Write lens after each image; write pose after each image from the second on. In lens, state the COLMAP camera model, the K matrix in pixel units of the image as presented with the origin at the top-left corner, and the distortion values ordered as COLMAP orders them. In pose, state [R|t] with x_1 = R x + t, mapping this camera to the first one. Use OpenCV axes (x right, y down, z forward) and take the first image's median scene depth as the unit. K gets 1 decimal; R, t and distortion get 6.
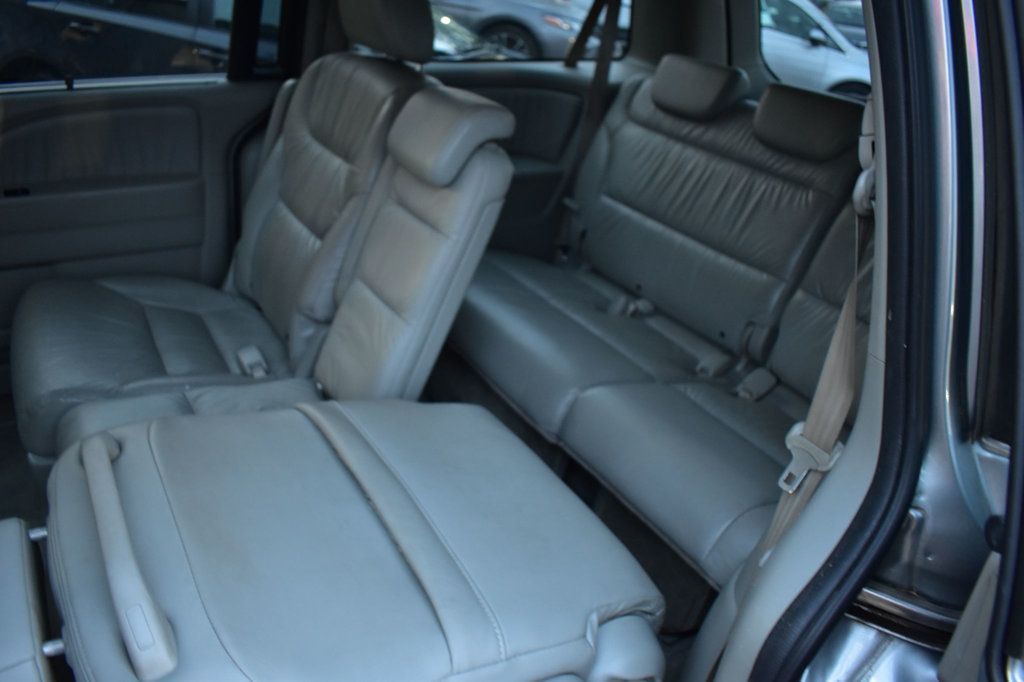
lens RADIAL K [[793.1, 0, 512.0], [0, 793.1, 341.0], [0, 0, 1]] dist [-0.090064, 0.007344]
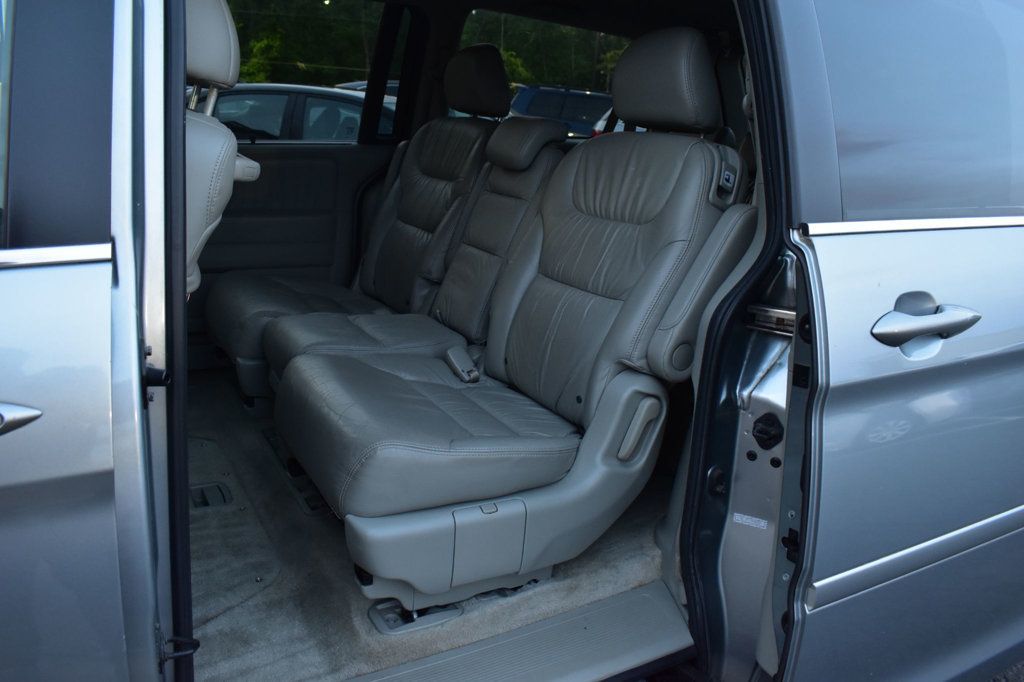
lens RADIAL K [[793.1, 0, 512.0], [0, 793.1, 341.0], [0, 0, 1]] dist [-0.090064, 0.007344]
pose [[0.998234, -0.012566, -0.058061, -0.015456], [0.002512, 0.985427, -0.170080, 0.282972], [0.059352, 0.169634, 0.983718, -0.342805]]
